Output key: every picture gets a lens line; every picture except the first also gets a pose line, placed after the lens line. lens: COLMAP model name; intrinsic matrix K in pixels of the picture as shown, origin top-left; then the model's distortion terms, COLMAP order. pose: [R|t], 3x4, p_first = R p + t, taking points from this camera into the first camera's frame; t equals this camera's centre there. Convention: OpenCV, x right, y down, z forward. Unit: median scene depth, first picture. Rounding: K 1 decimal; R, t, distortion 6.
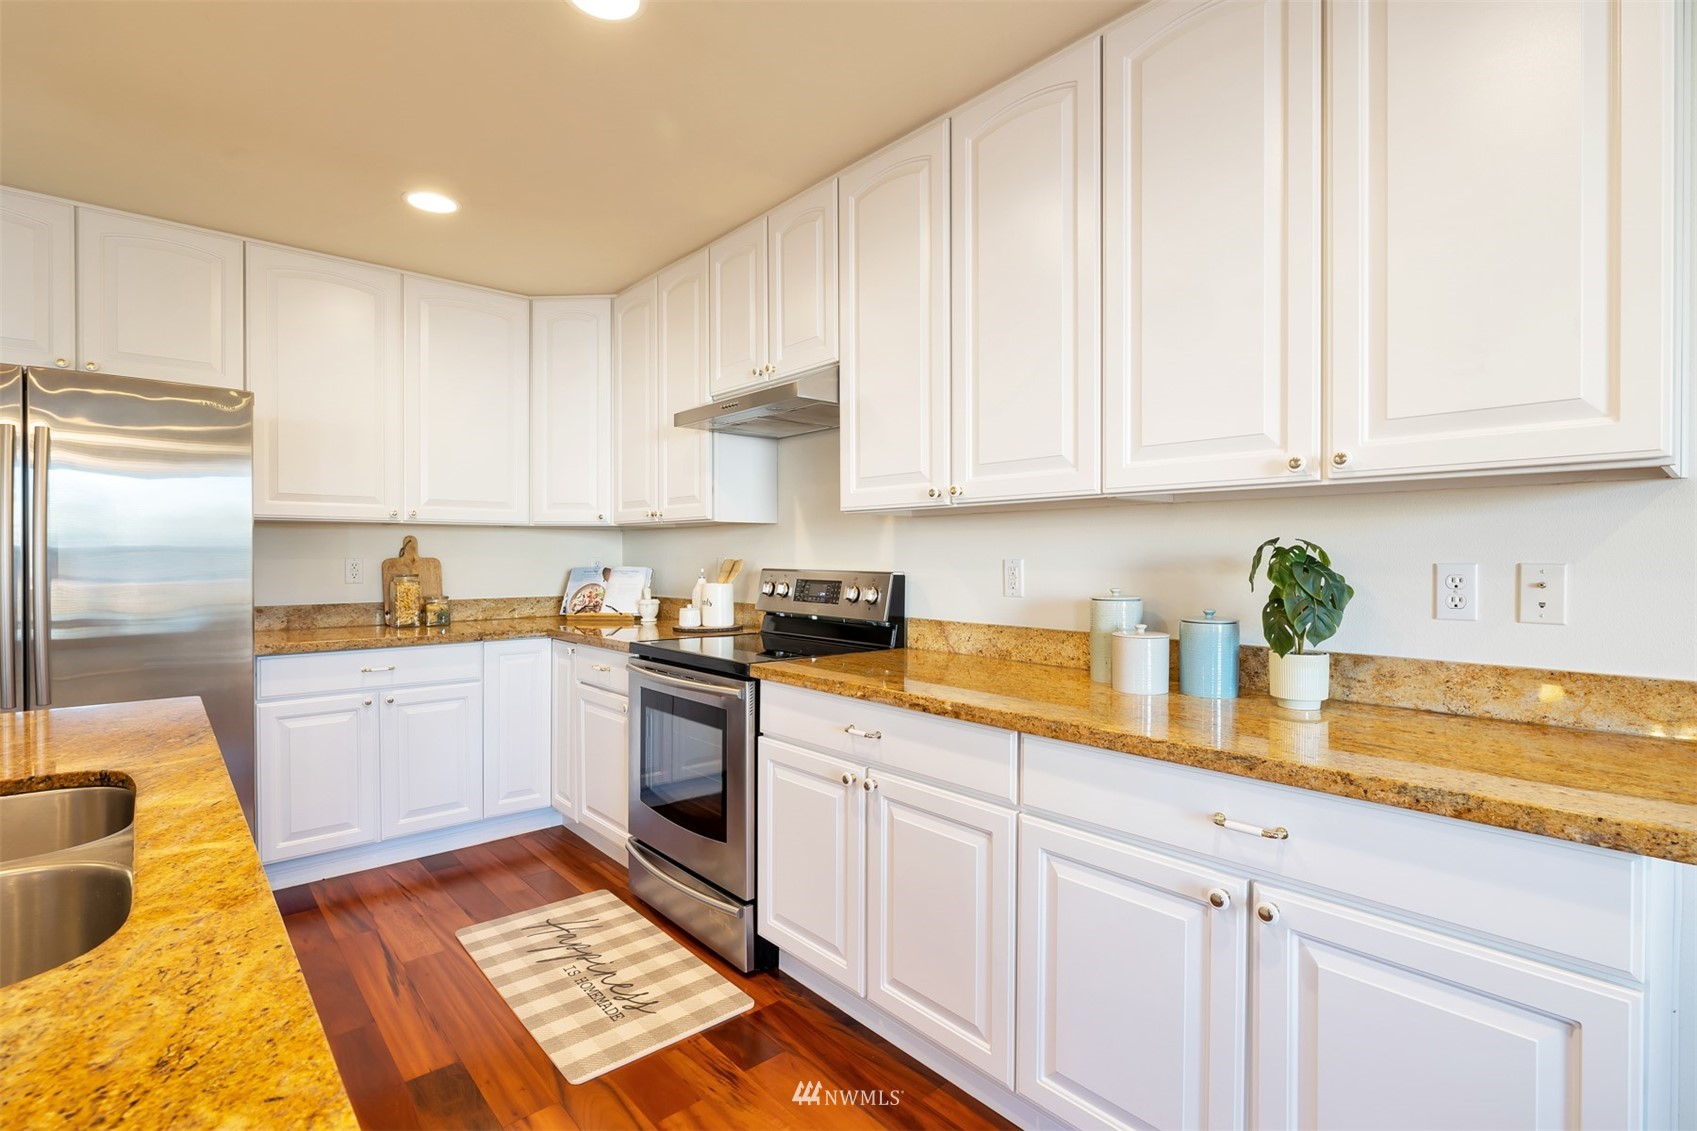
lens RADIAL K [[792.1, 0, 858.3], [0, 792.1, 564.3], [0, 0, 1]] dist [-0.003059, 0.000236]
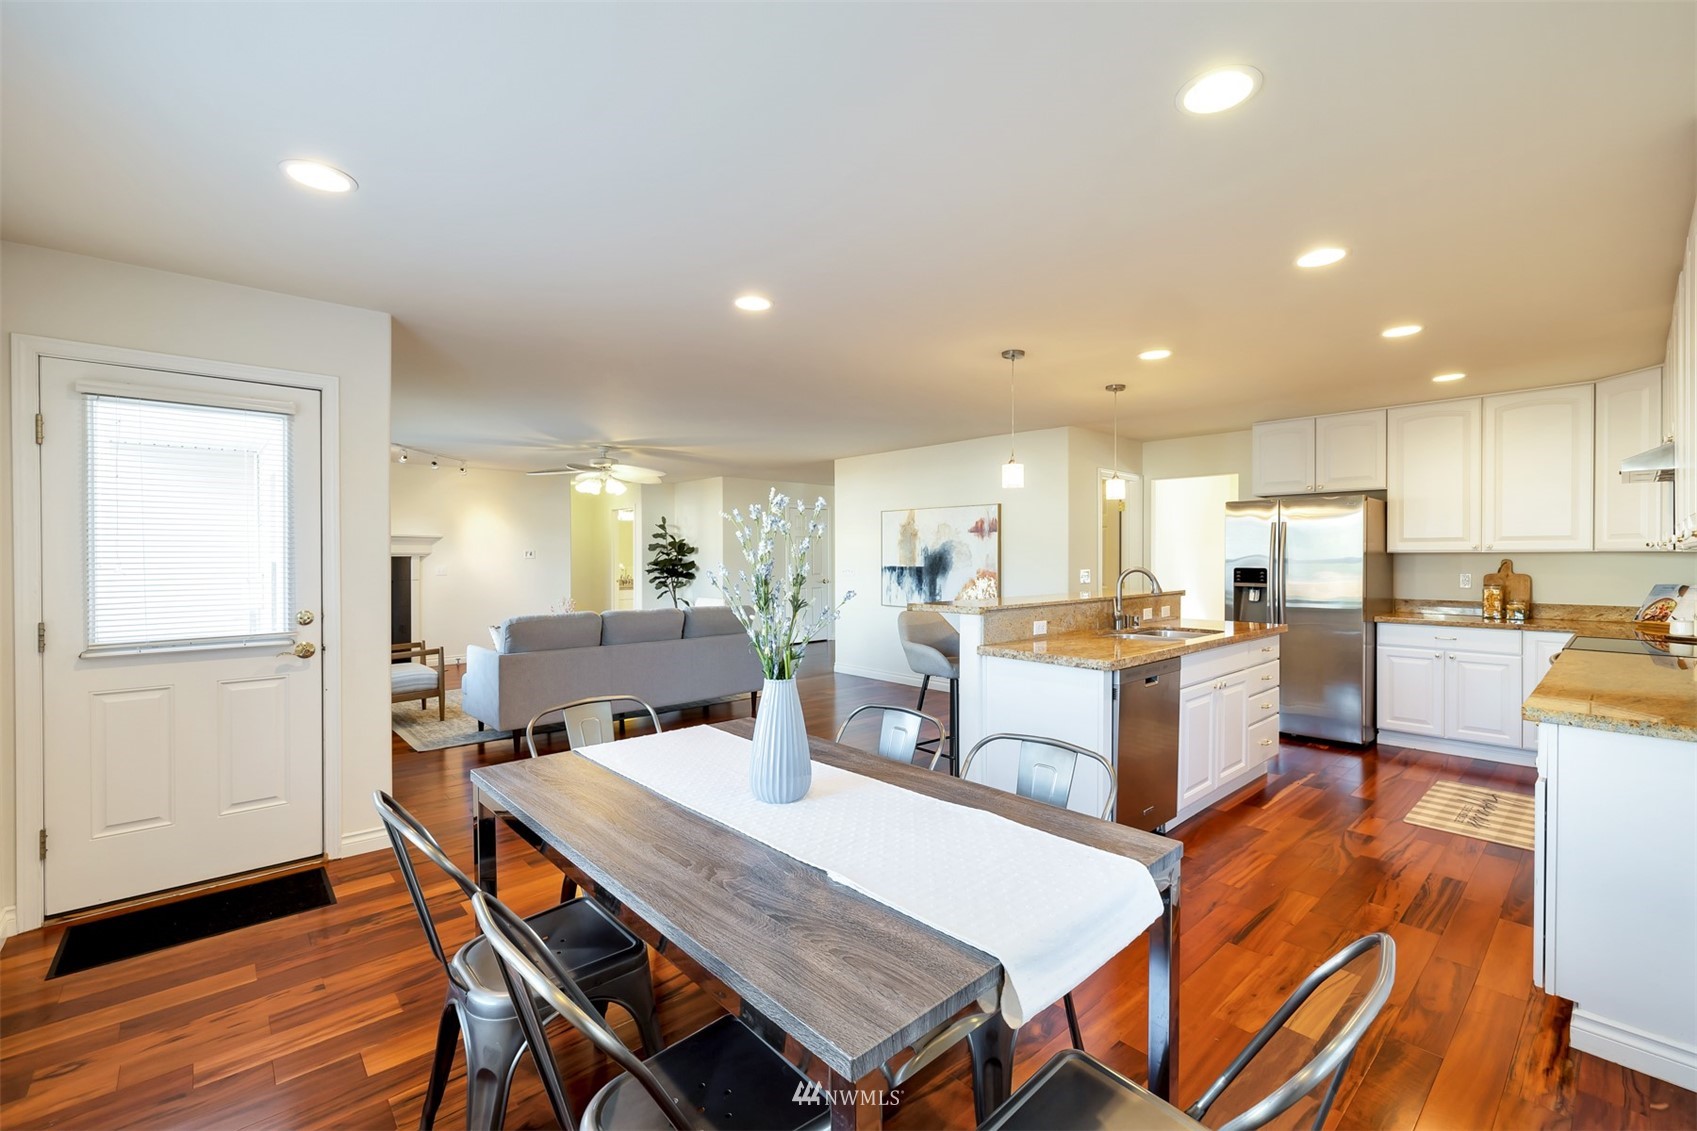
lens RADIAL K [[729.6, 0, 848.5], [0, 729.6, 565.5], [0, 0, 1]] dist [-0.002291, -0.000269]
pose [[0.021883, 0.012033, -0.999688, 1.118603], [-0.011824, 0.999861, 0.011776, -0.035146], [0.999691, 0.011563, 0.022022, -0.404688]]
